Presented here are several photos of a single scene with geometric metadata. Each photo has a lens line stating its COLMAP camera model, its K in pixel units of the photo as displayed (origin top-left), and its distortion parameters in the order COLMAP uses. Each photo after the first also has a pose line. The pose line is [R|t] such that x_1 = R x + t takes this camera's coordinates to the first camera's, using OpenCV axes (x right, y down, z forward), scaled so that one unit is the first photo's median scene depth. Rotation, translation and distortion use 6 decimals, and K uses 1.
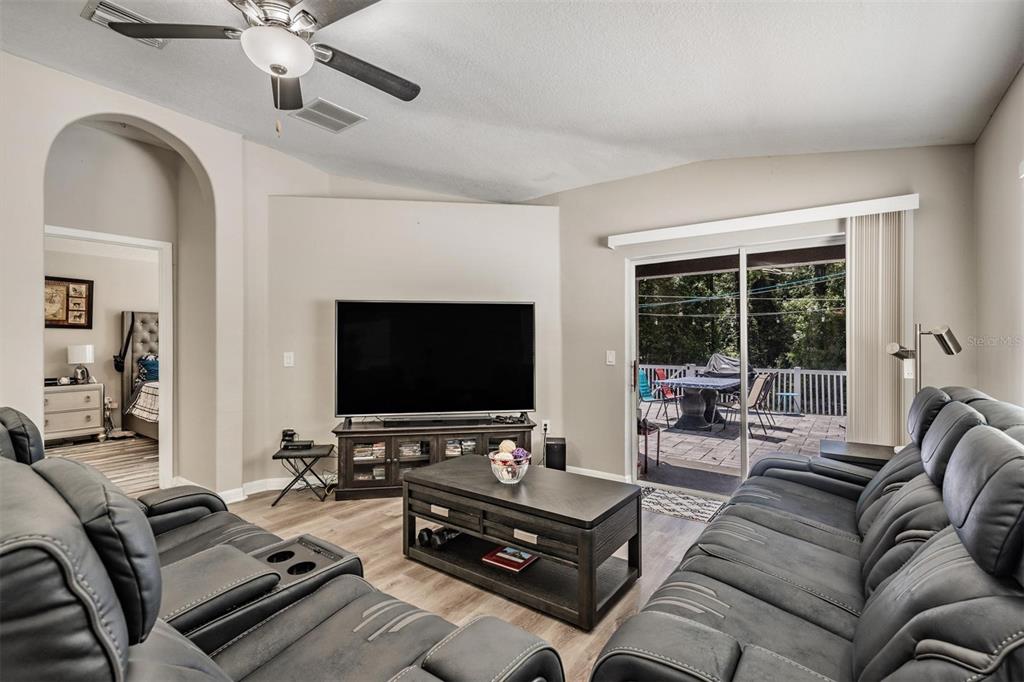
lens RADIAL K [[474.2, 0, 510.9], [0, 474.2, 332.8], [0, 0, 1]] dist [-0.000642, -0.000193]
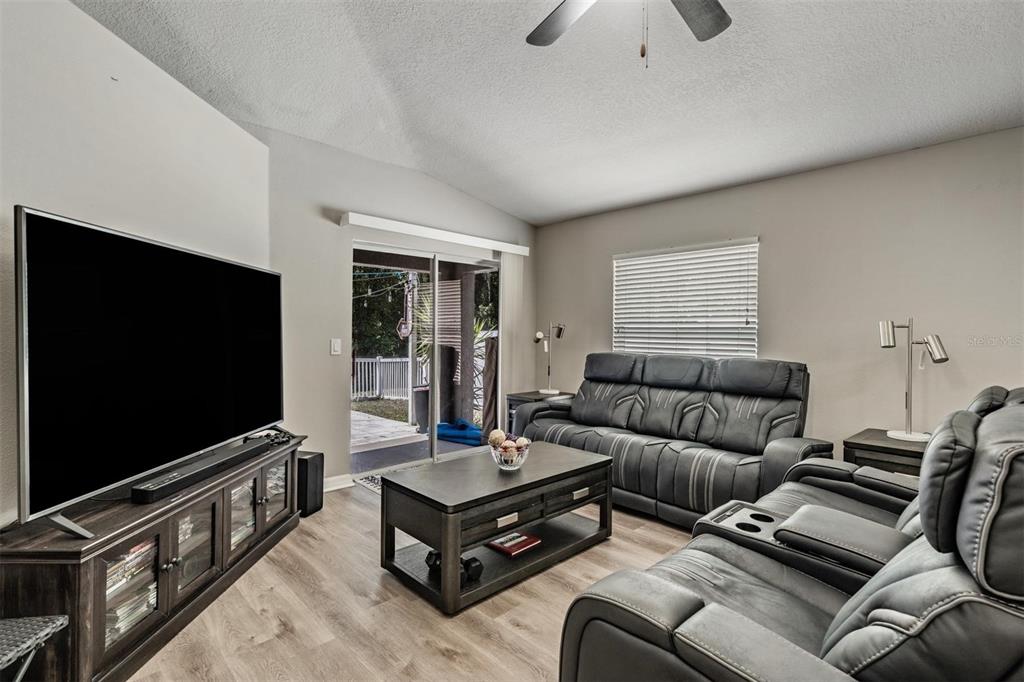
lens RADIAL K [[497.6, 0, 511.4], [0, 497.6, 331.3], [0, 0, 1]] dist [0.000808, -0.000588]
pose [[0.146840, 0.007060, 0.989135, -1.053234], [-0.020194, 0.999788, -0.004138, 0.030874], [-0.988954, -0.019367, 0.146951, 0.860077]]
